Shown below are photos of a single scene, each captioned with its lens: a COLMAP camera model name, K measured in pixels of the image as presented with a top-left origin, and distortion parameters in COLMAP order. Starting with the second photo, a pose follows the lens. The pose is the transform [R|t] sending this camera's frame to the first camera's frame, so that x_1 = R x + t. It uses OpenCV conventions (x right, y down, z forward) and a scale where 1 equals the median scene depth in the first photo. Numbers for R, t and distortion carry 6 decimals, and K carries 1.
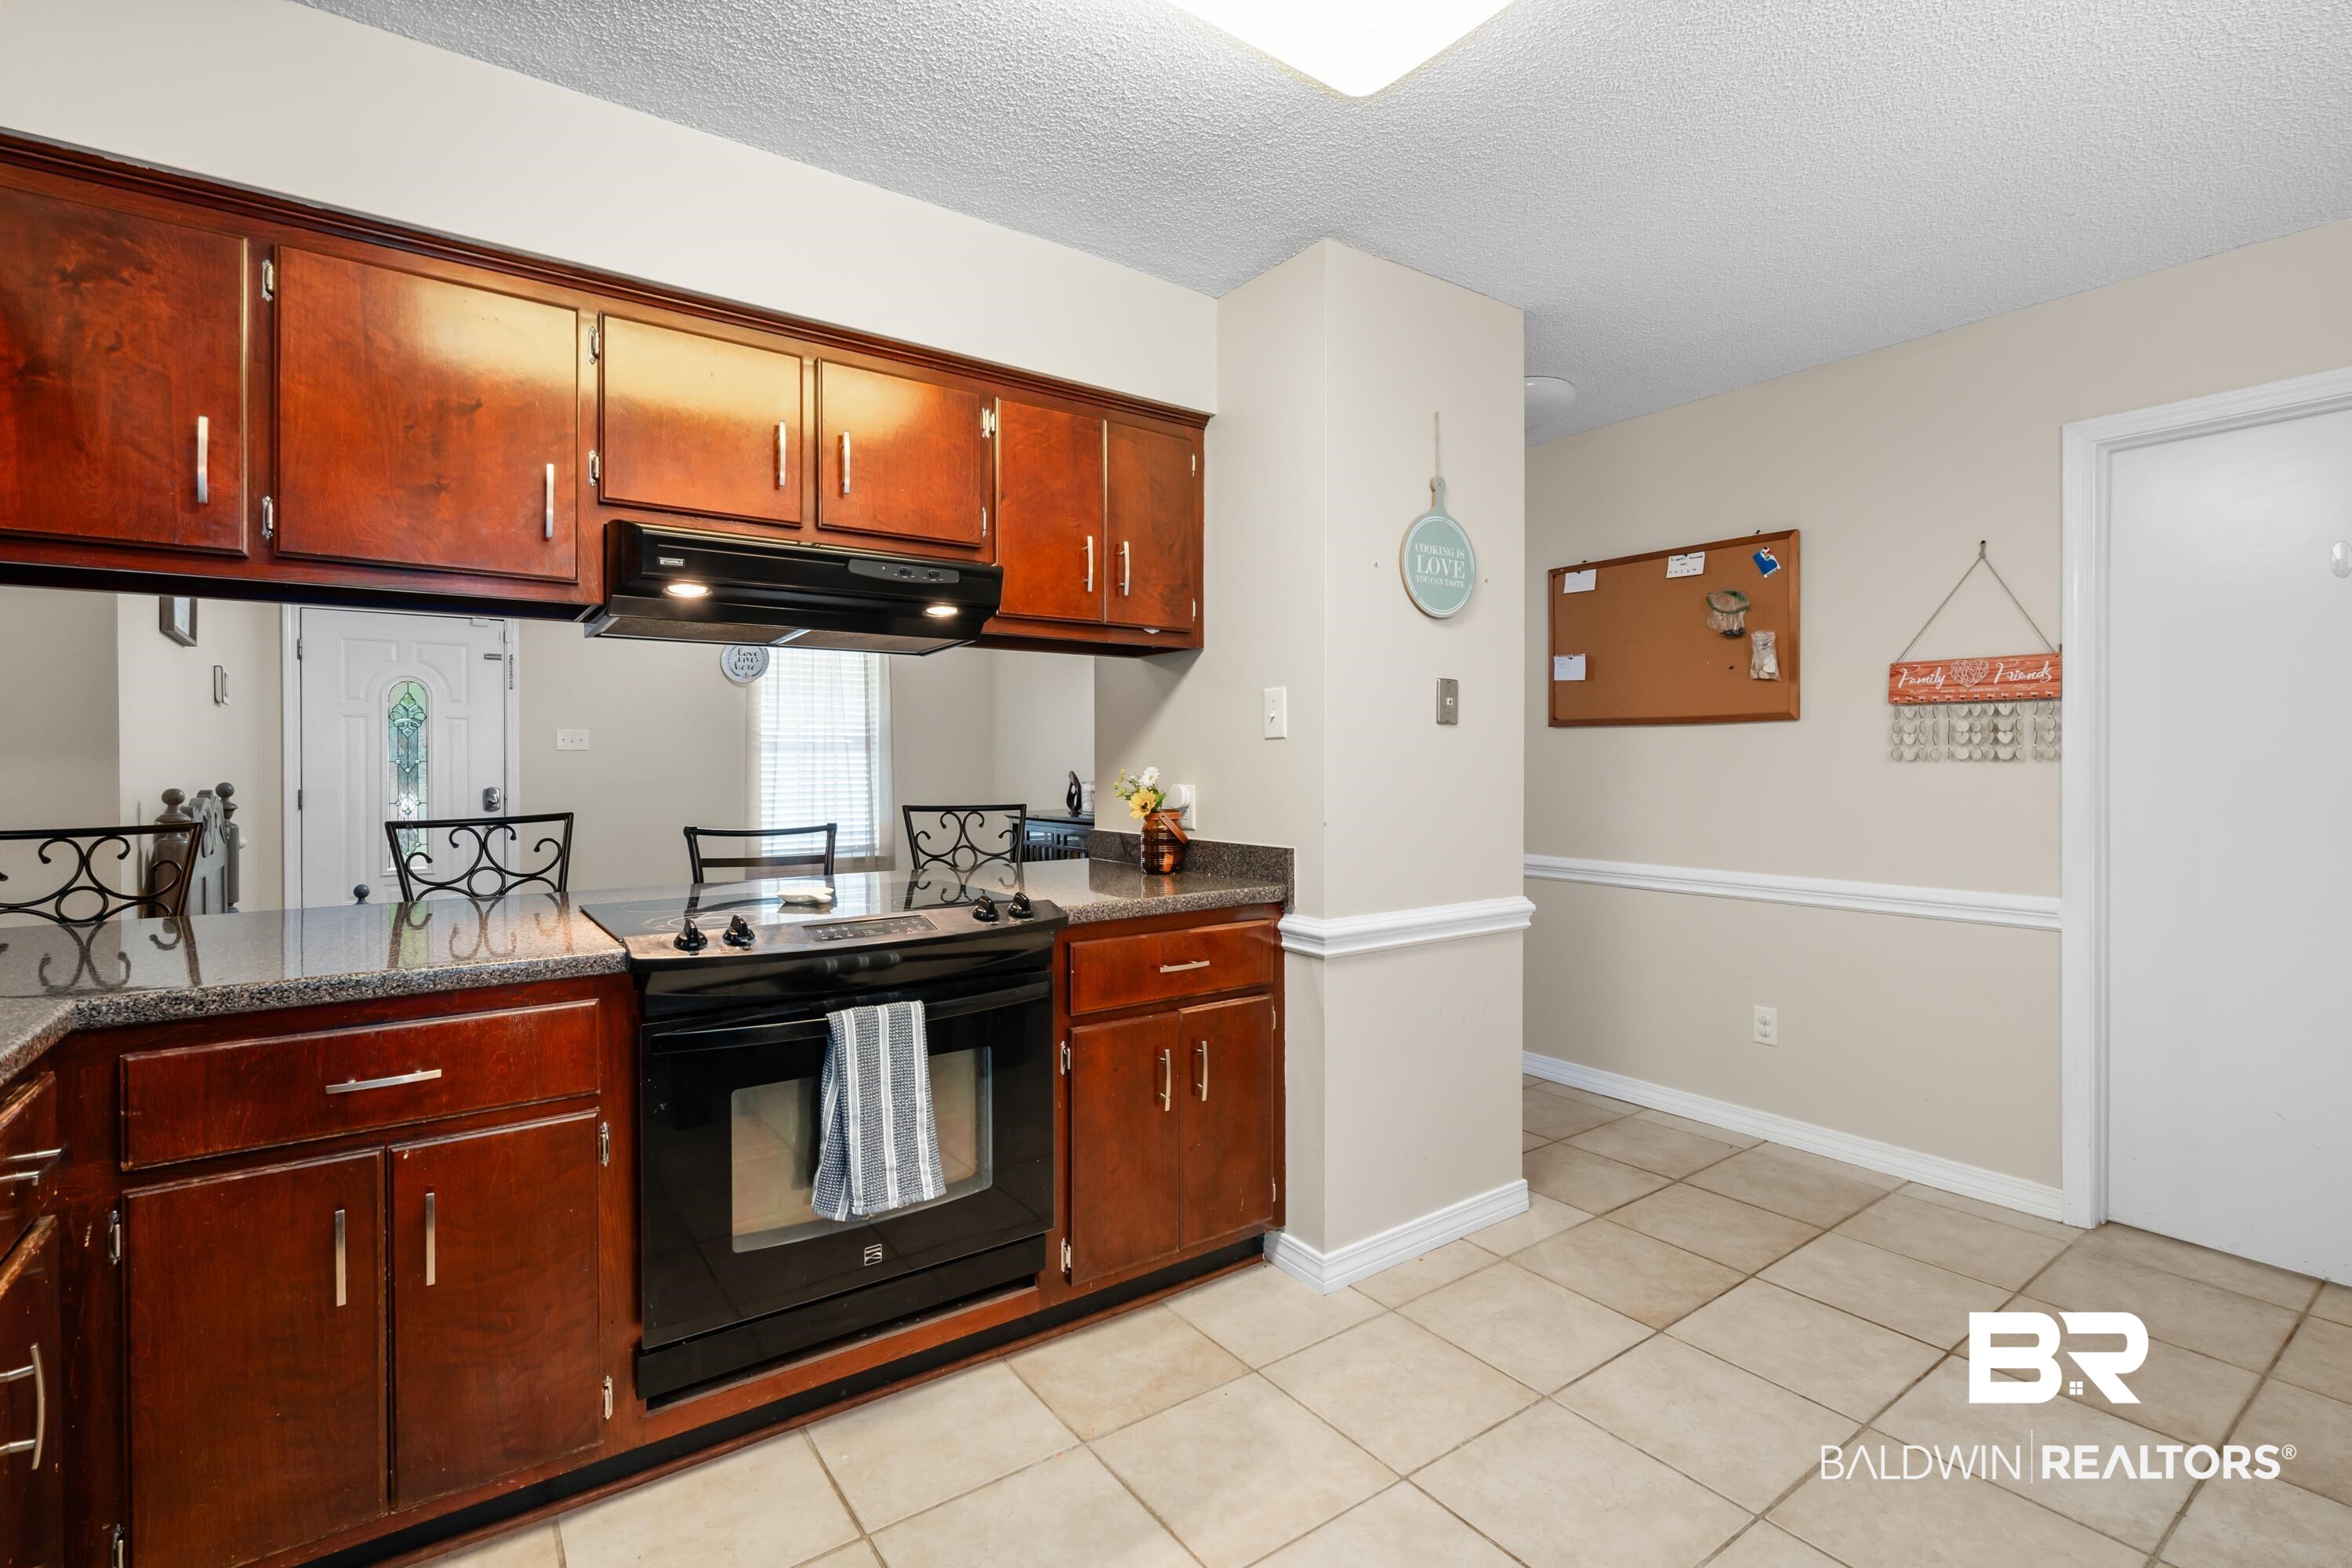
lens RADIAL K [[1070.5, 0, 1176.7], [0, 1070.5, 766.2], [0, 0, 1]] dist [-0.000343, 0.000319]
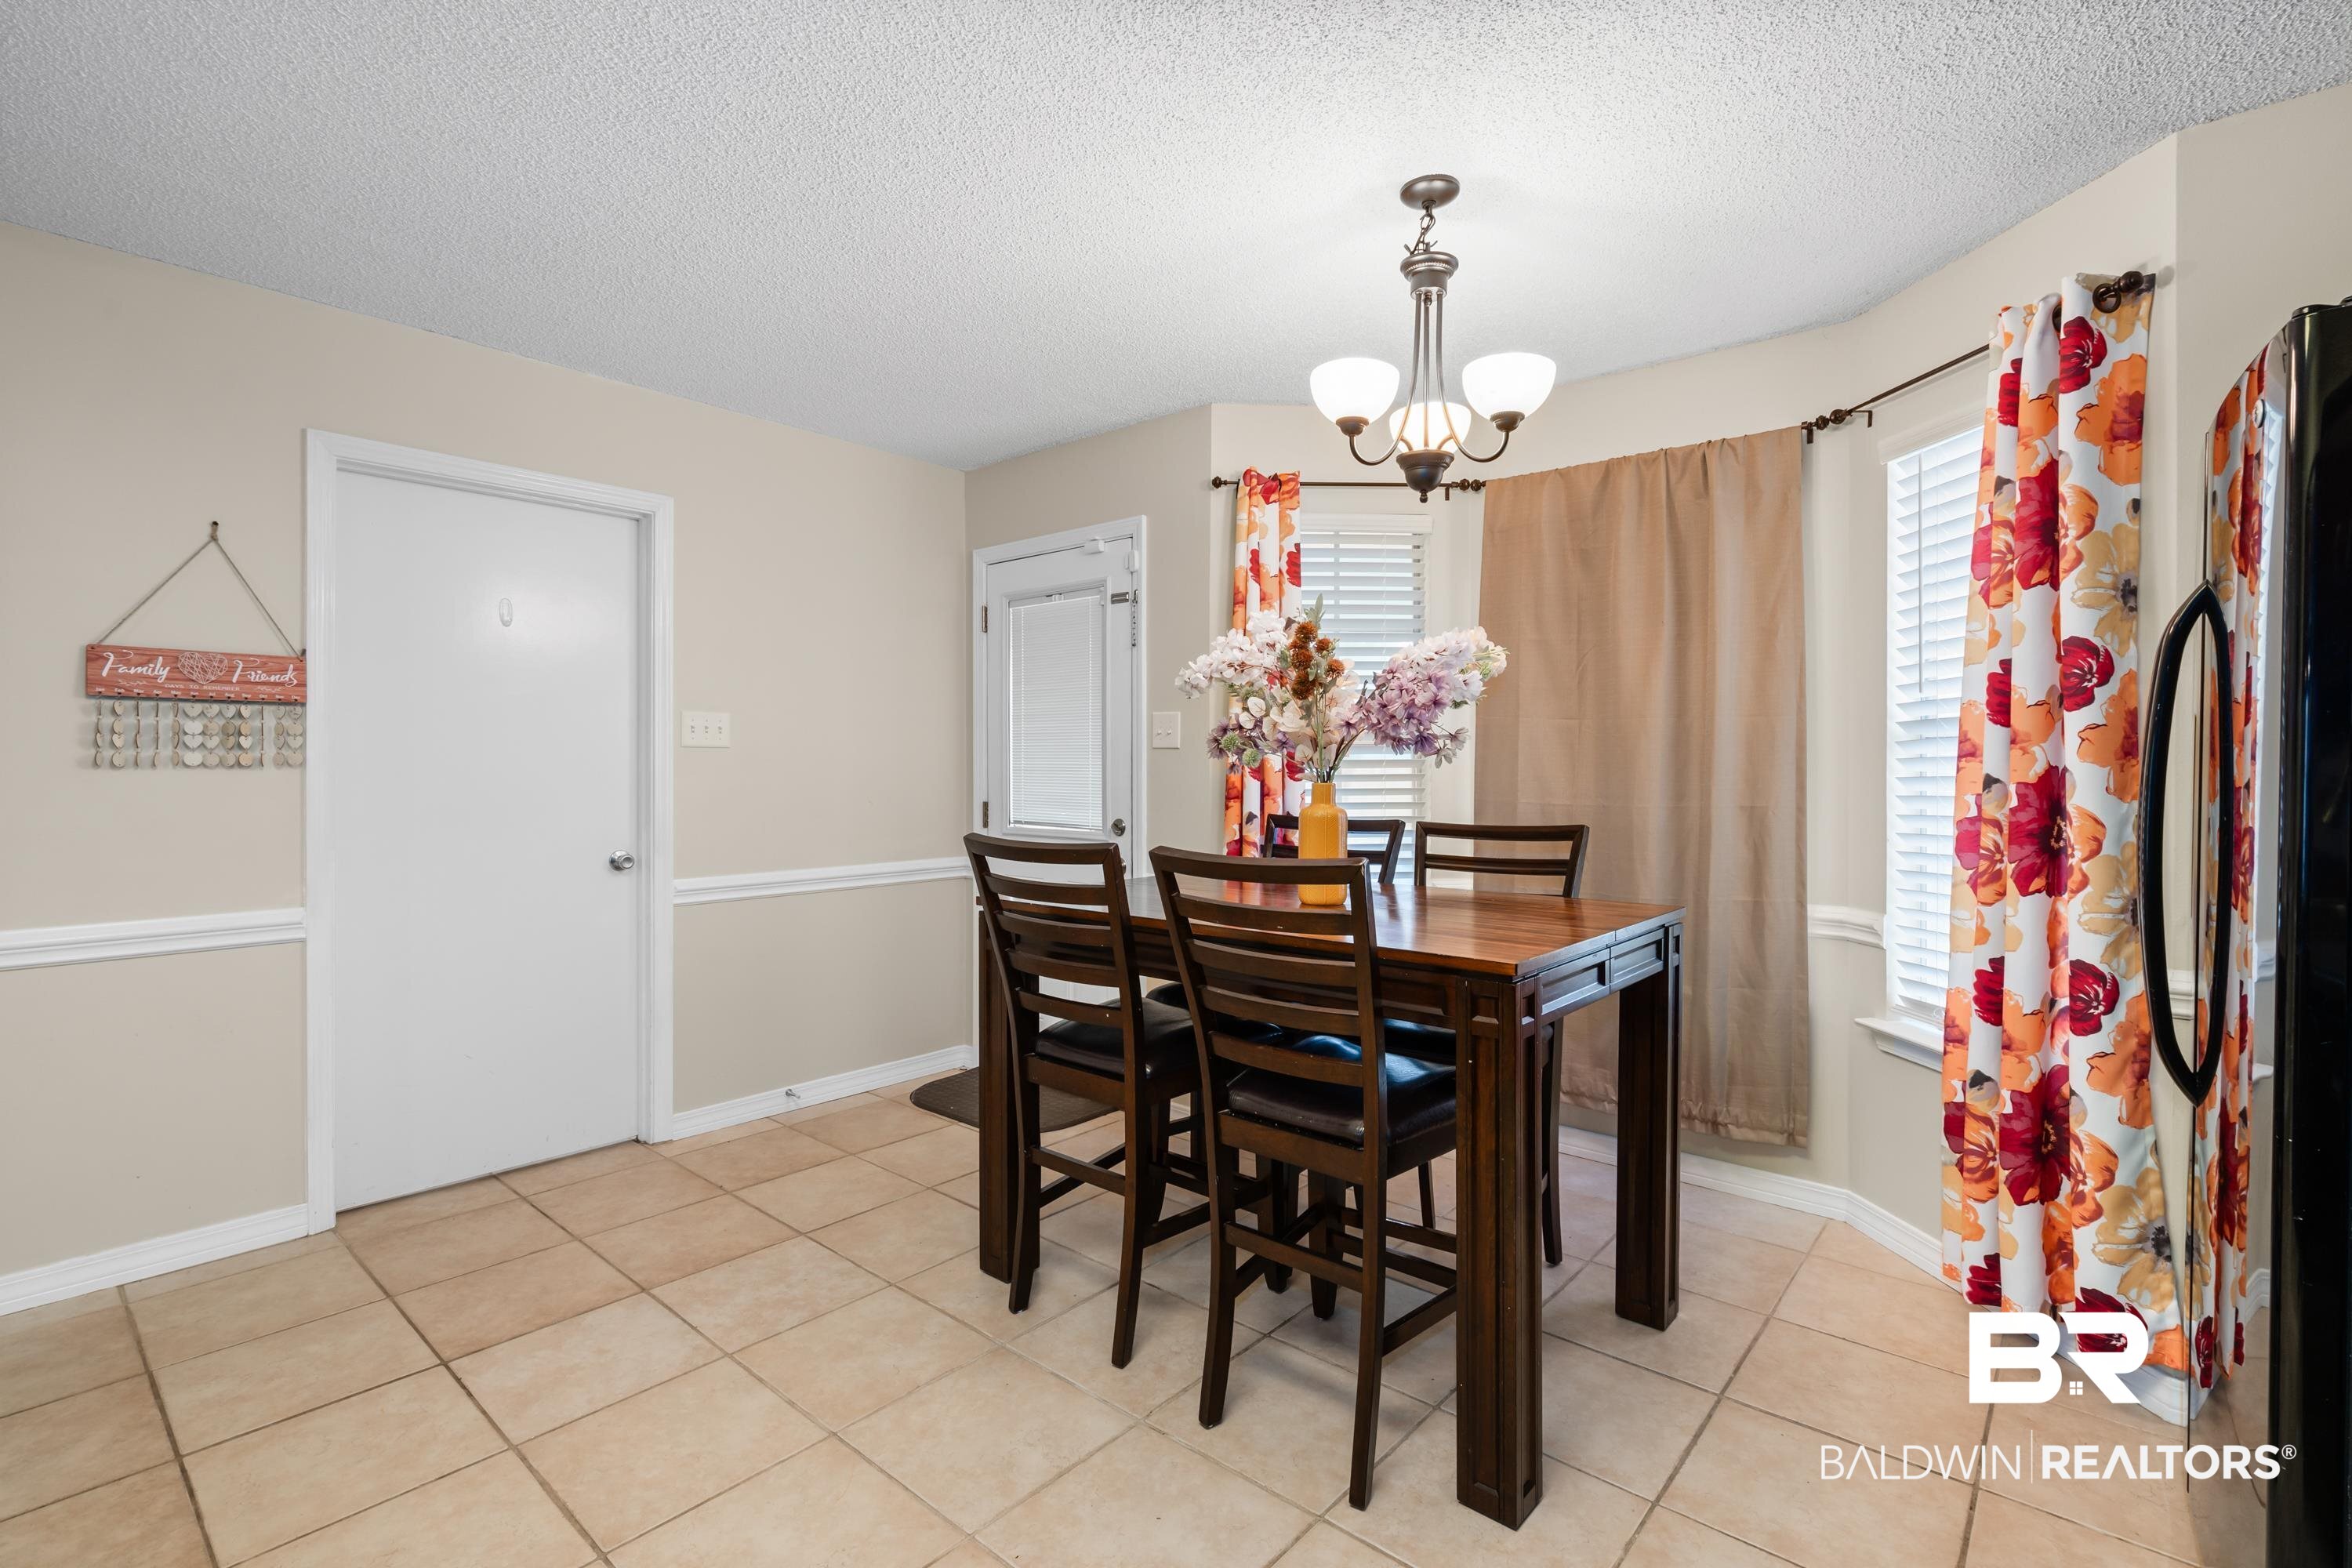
lens RADIAL K [[1070.5, 0, 1171.1], [0, 1070.5, 766.3], [0, 0, 1]] dist [-0.000343, 0.000319]
pose [[-0.228934, 0.002076, 0.973440, -0.304275], [0.005396, 0.999985, -0.000864, -0.001110], [-0.973427, 0.005055, -0.228942, 0.432945]]
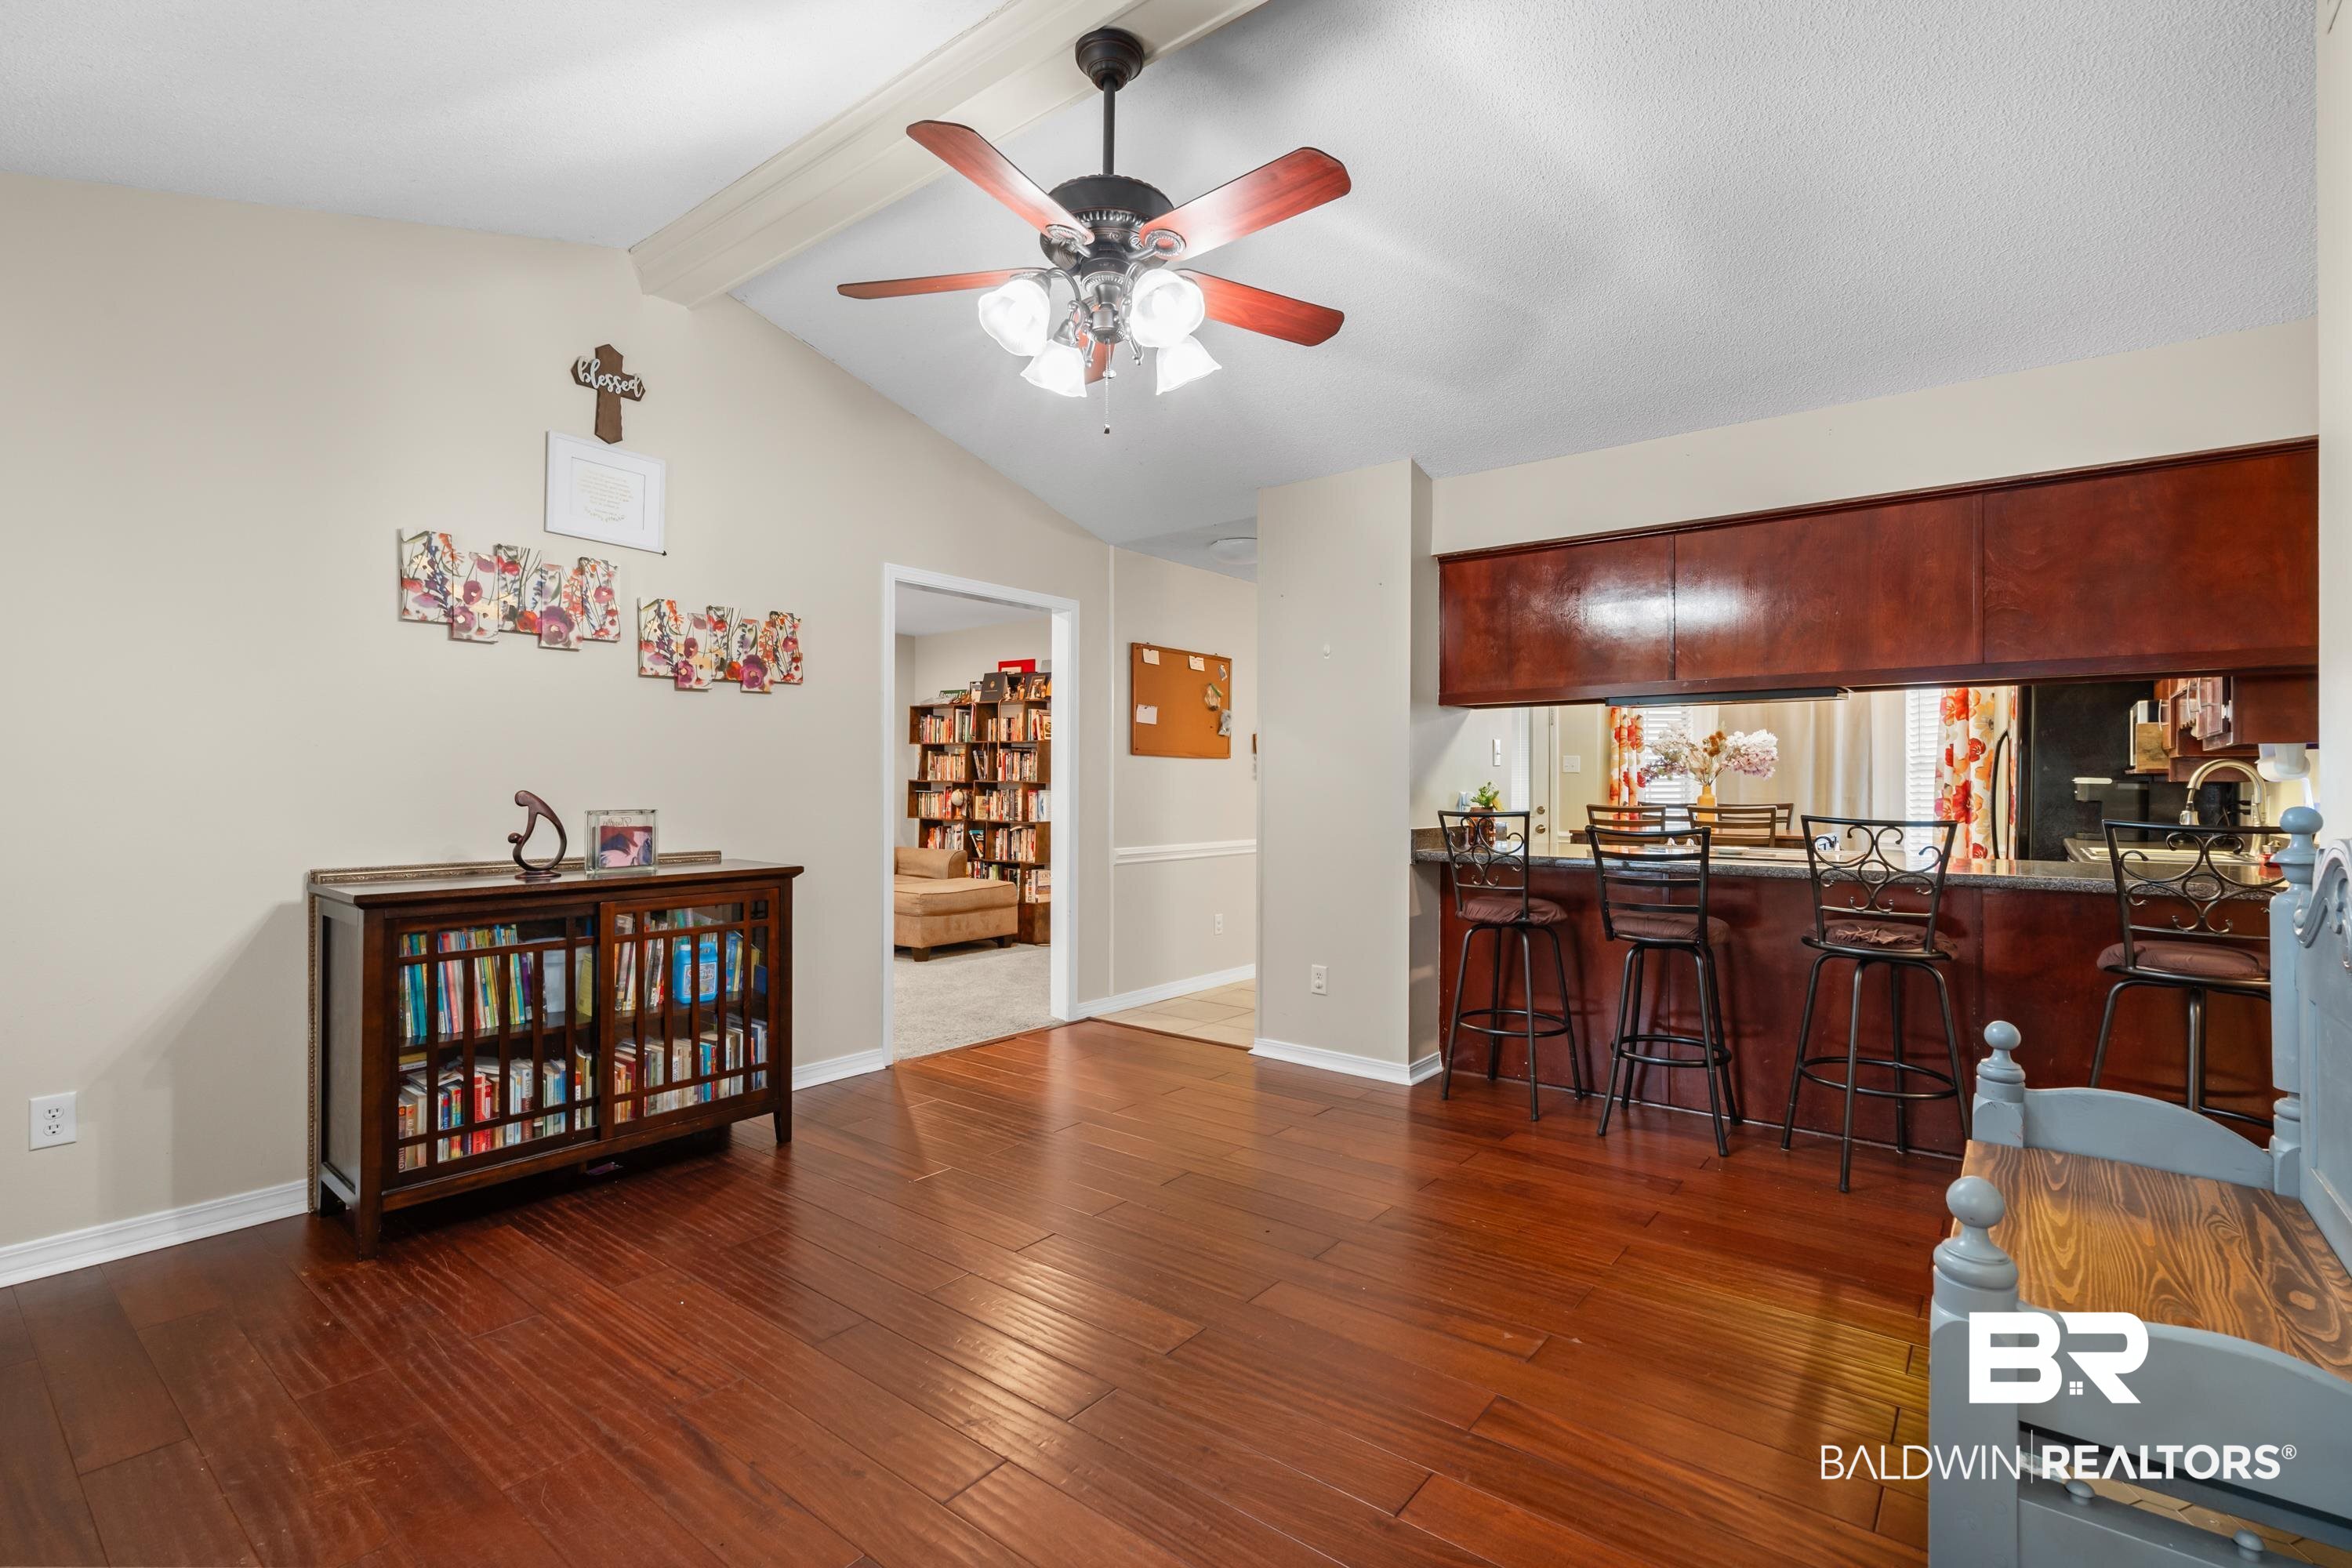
lens RADIAL K [[1070.5, 0, 1172.8], [0, 1070.5, 784.8], [0, 0, 1]] dist [-0.000343, 0.000319]
pose [[-0.269252, 0.003440, 0.963064, -1.104161], [0.004520, 0.999987, -0.002308, 0.006159], [-0.963059, 0.003731, -0.269264, 1.453927]]
